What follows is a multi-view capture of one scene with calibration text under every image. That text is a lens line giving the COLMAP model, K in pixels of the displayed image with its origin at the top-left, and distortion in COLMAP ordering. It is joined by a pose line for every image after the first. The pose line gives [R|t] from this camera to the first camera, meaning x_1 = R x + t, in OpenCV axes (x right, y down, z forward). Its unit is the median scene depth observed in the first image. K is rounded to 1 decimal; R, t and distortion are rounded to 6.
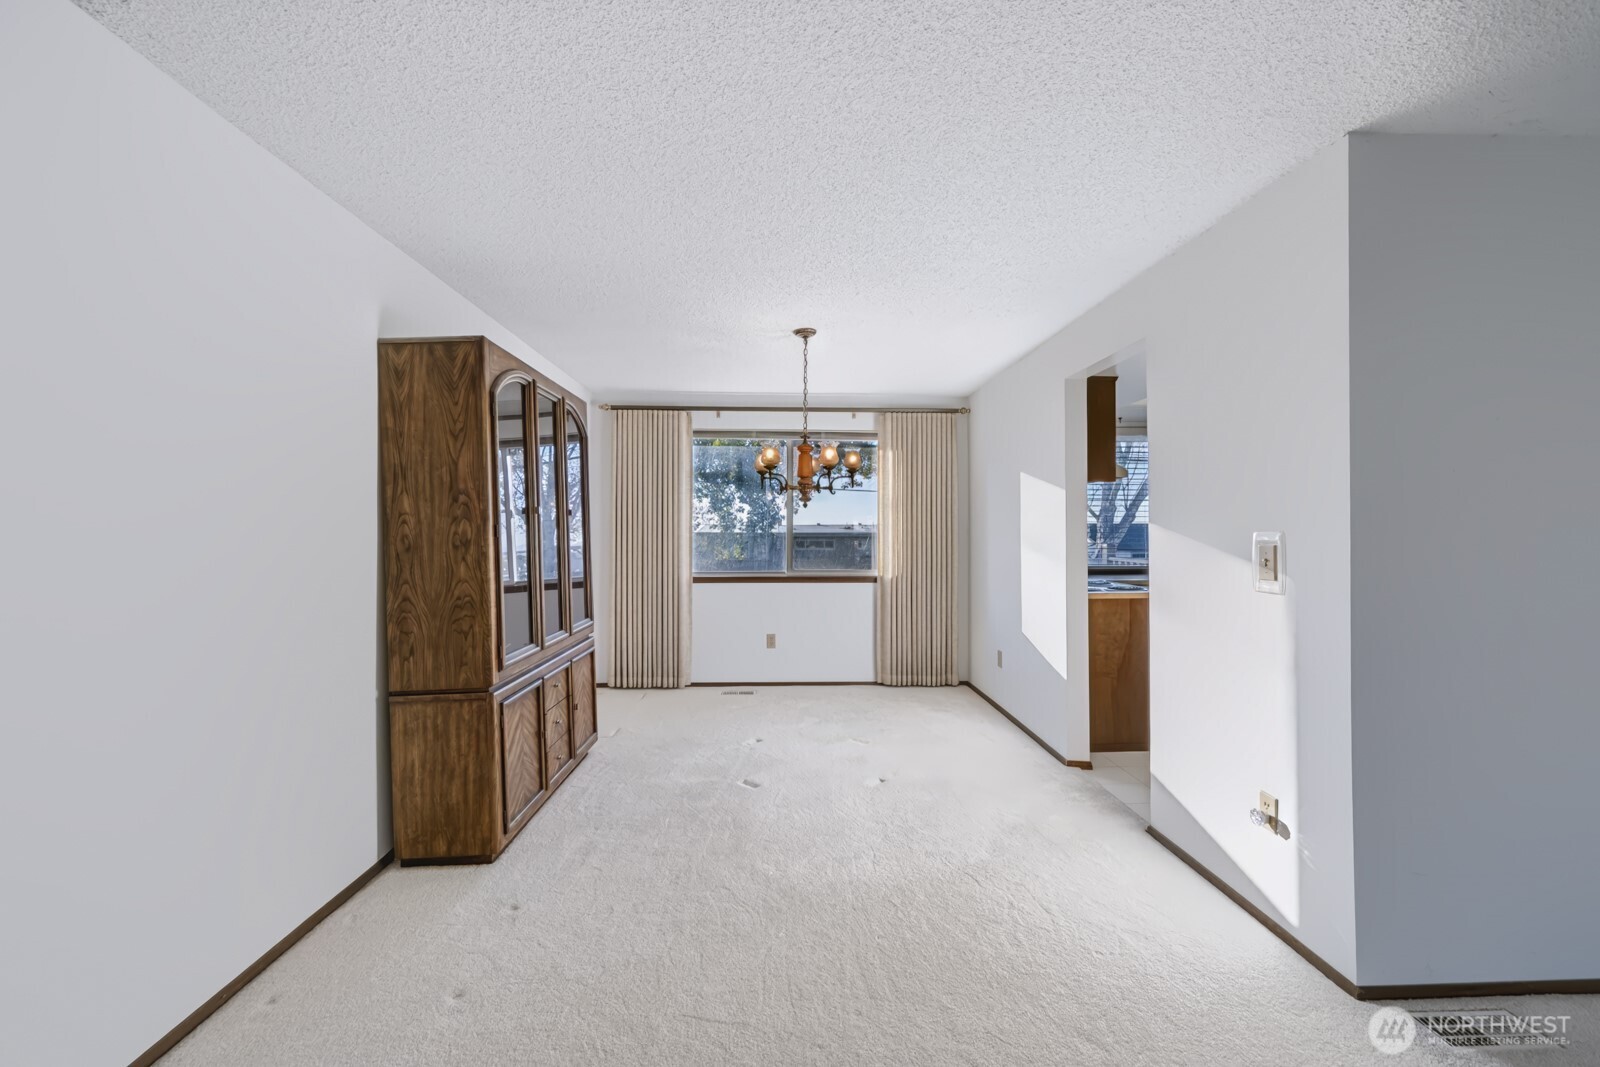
lens RADIAL K [[643.2, 0, 800.6], [0, 643.2, 525.6], [0, 0, 1]] dist [-0.001826, -0.000027]
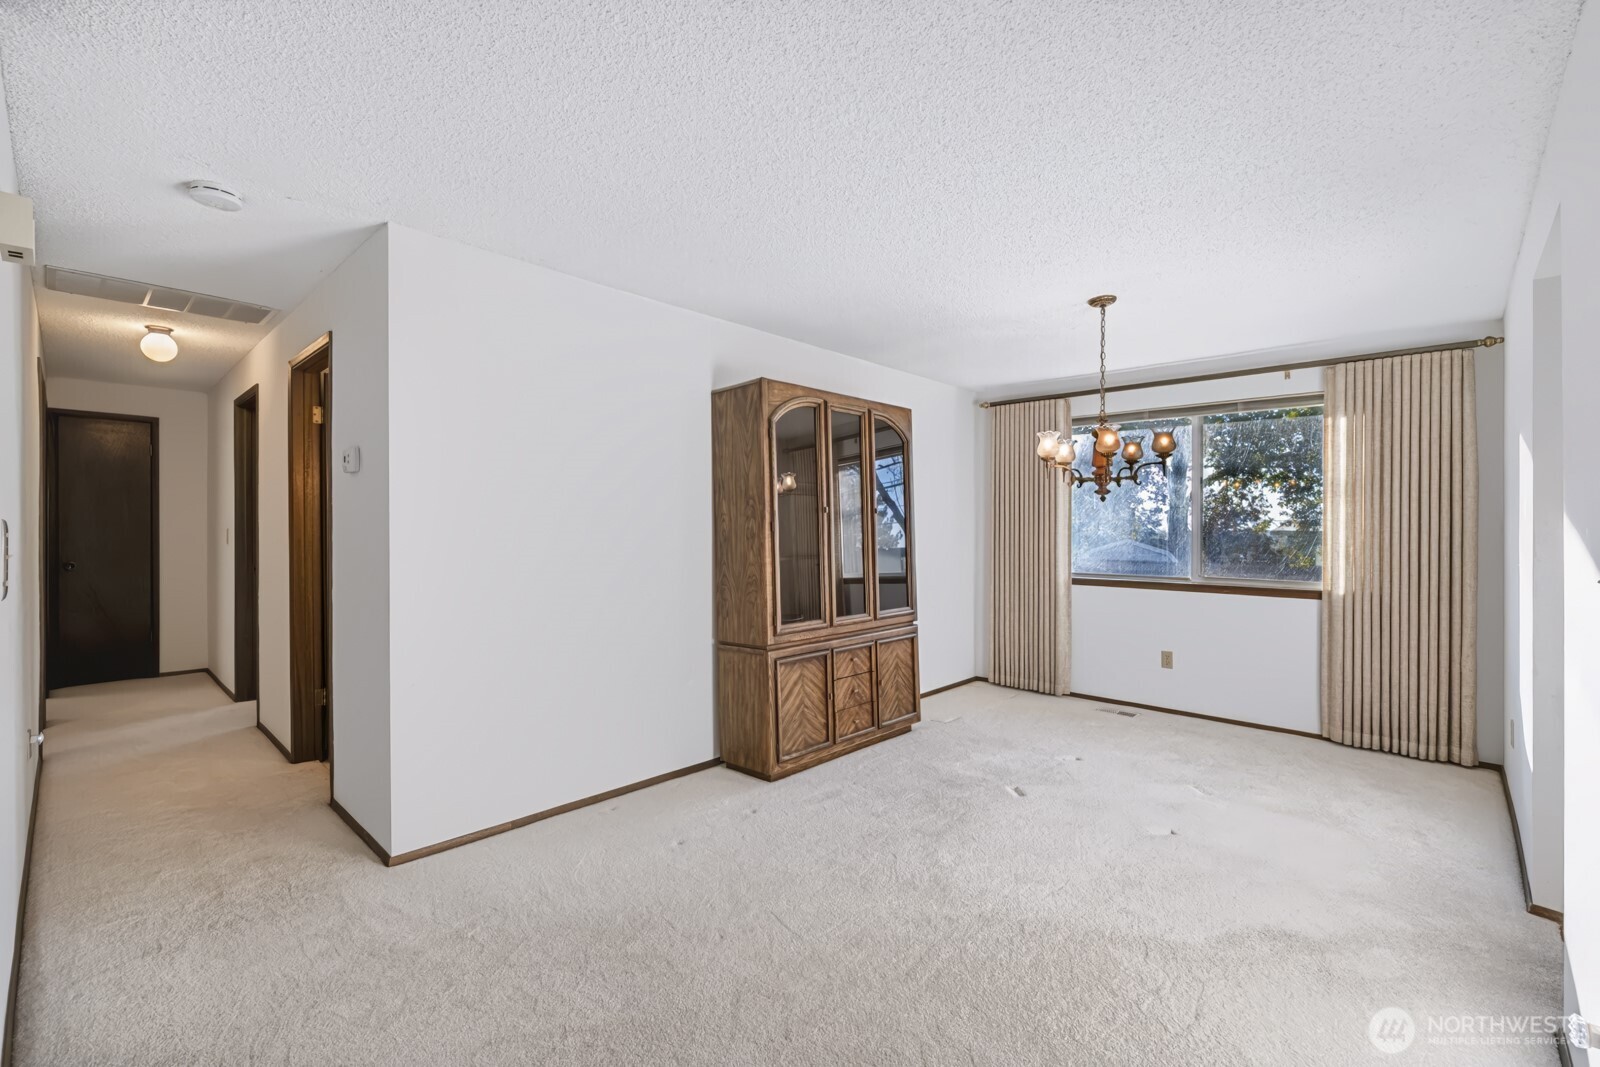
lens RADIAL K [[688.7, 0, 803.3], [0, 688.7, 530.5], [0, 0, 1]] dist [-0.001128, -0.000371]
pose [[0.705547, 0.006431, -0.708634, 0.385476], [0.001880, 0.999938, 0.010946, 0.000580], [0.708660, -0.009054, 0.705492, 0.048230]]
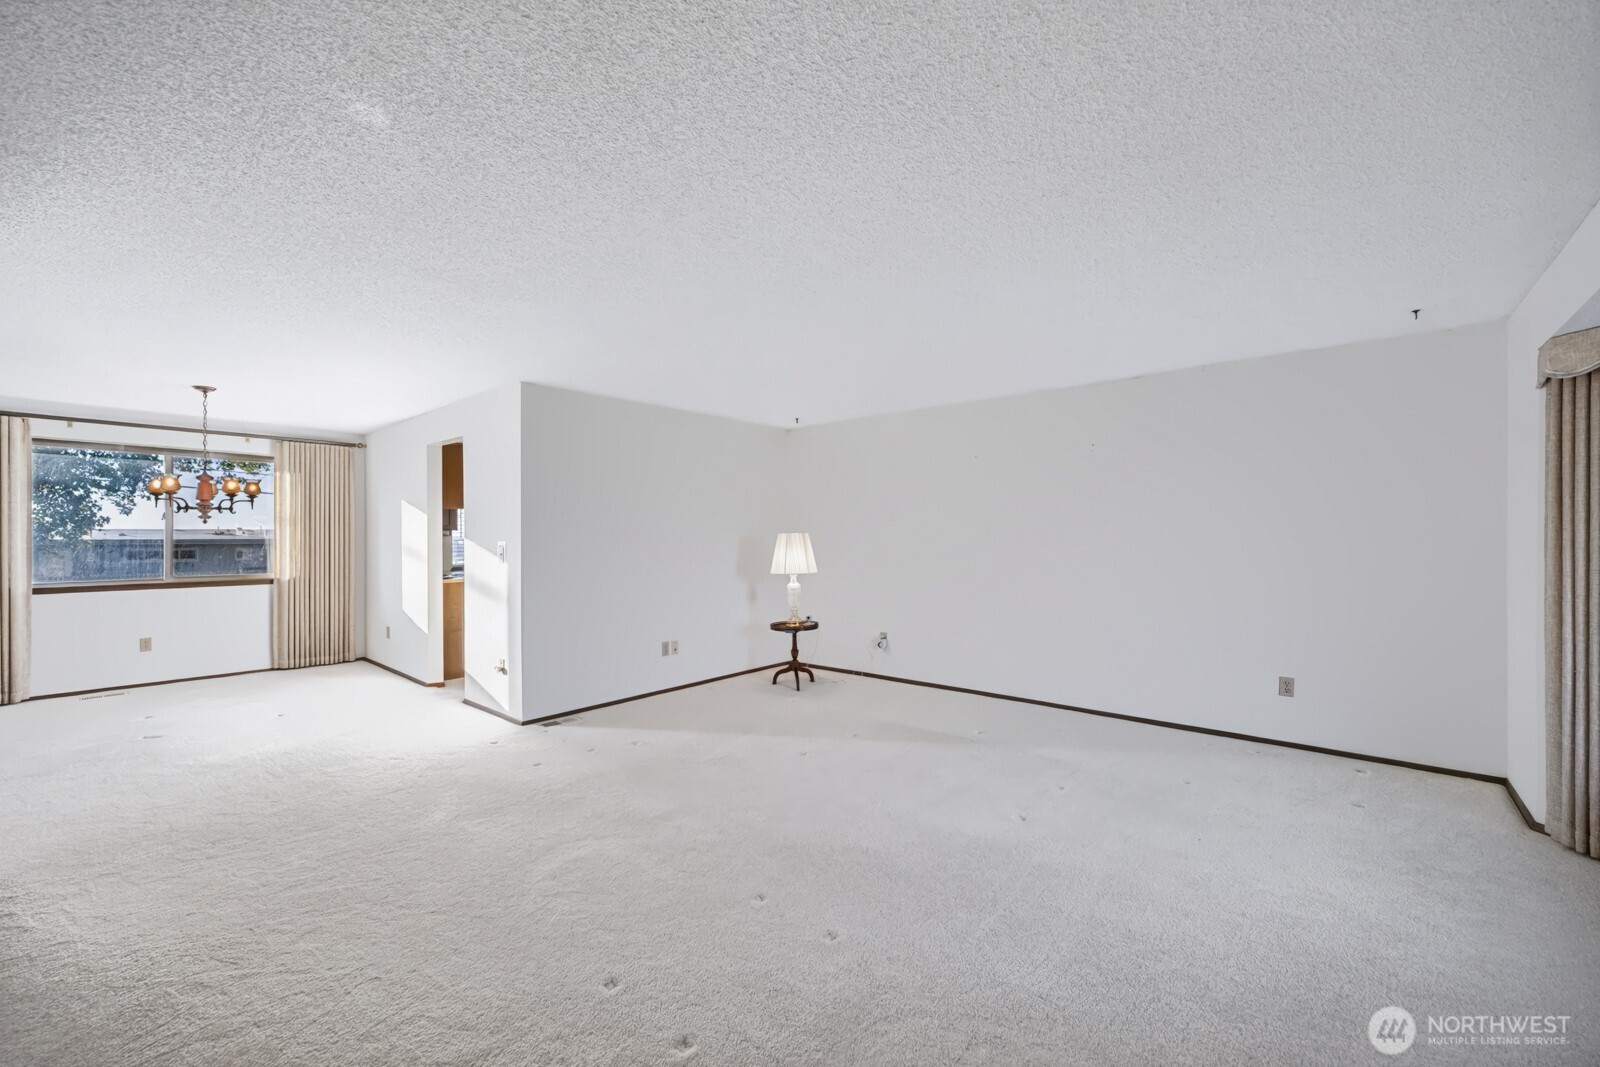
lens RADIAL K [[637.4, 0, 794.9], [0, 637.4, 537.4], [0, 0, 1]] dist [-0.000899, 0.000041]
pose [[0.688419, -0.001944, 0.725311, -0.105956], [-0.005020, 0.999960, 0.007445, -0.015628], [-0.725296, -0.008766, 0.688382, -0.749683]]
